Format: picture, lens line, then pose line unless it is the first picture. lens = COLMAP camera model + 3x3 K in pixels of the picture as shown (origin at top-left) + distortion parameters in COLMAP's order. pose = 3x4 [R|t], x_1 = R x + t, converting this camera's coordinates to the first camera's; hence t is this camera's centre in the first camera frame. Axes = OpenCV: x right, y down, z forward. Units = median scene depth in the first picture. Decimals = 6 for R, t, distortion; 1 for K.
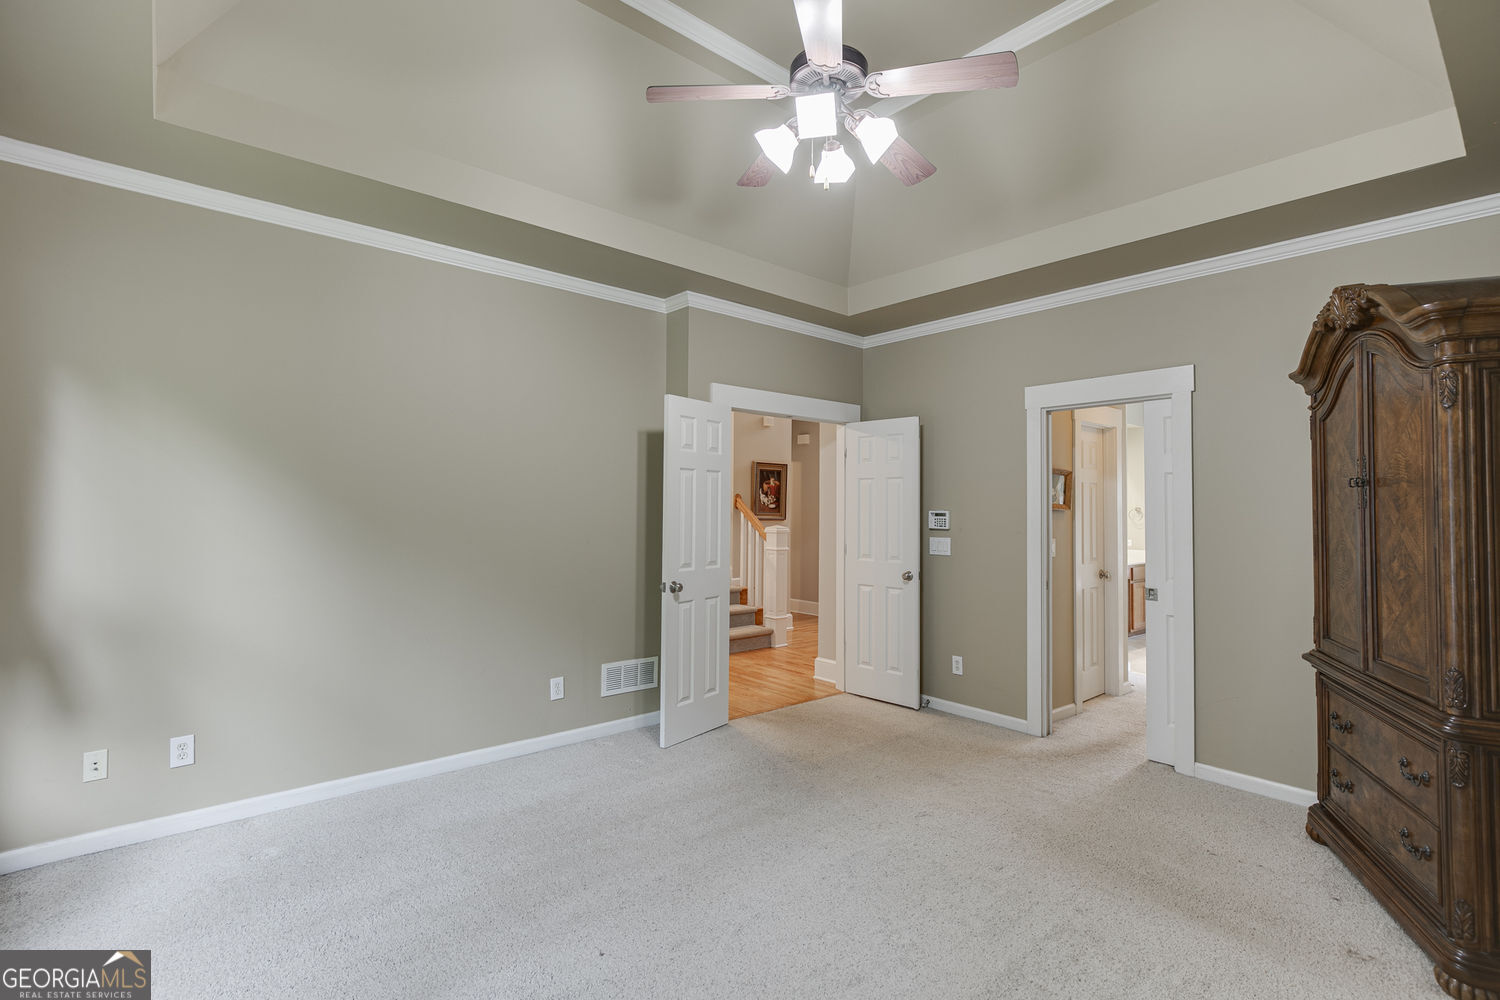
lens RADIAL K [[695.9, 0, 752.7], [0, 695.9, 491.2], [0, 0, 1]] dist [-0.003861, 0.001713]
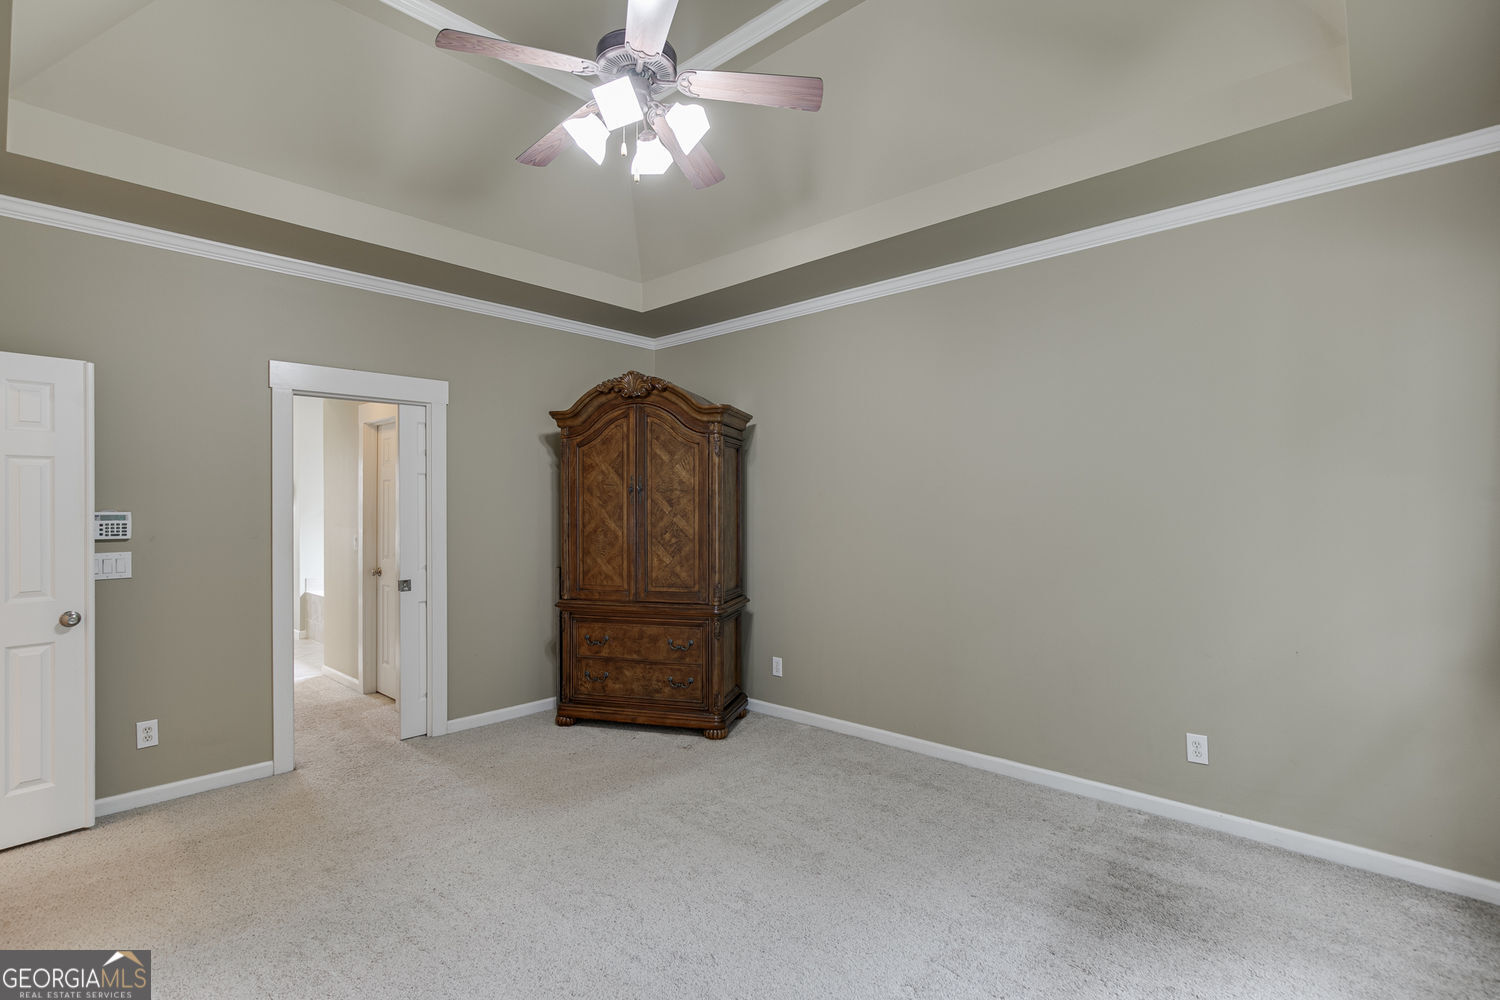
lens RADIAL K [[695.9, 0, 750.0], [0, 695.9, 509.9], [0, 0, 1]] dist [-0.003861, 0.001713]
pose [[-0.096848, -0.014937, 0.995187, -0.577796], [-0.022222, 0.999671, 0.012842, 0.005926], [-0.995051, -0.020872, -0.097148, 0.610447]]
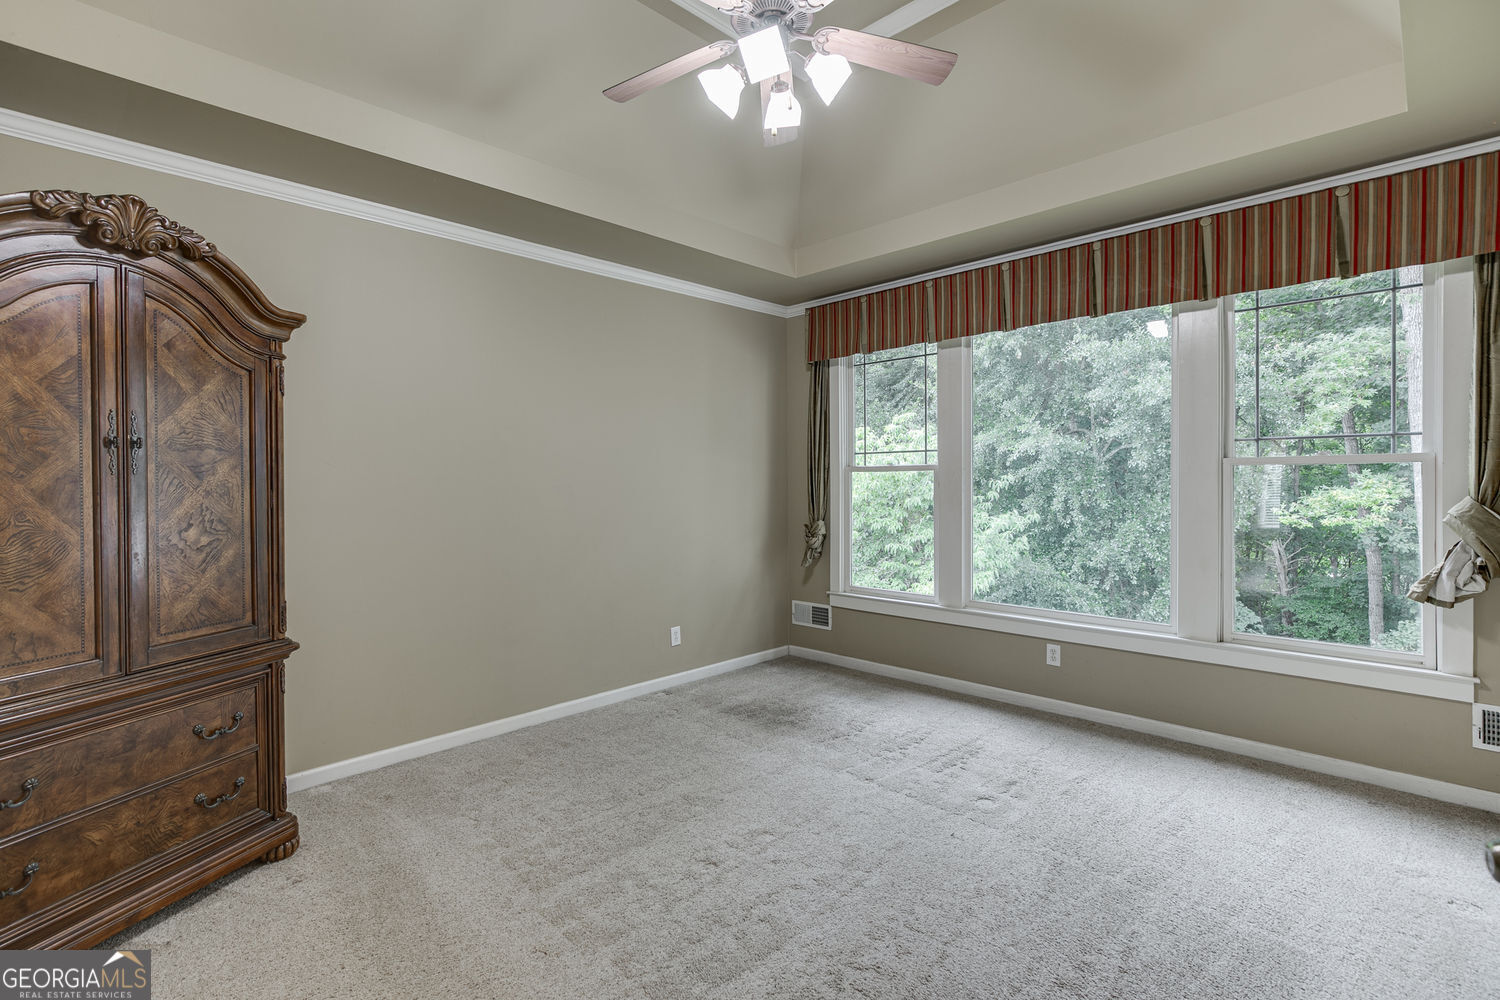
lens RADIAL K [[695.9, 0, 742.3], [0, 695.9, 487.0], [0, 0, 1]] dist [-0.003861, 0.001713]
pose [[-0.998761, -0.006568, -0.049335, 0.130140], [-0.005962, 0.999905, -0.012406, 0.031084], [0.049412, -0.012096, -0.998705, 1.272097]]
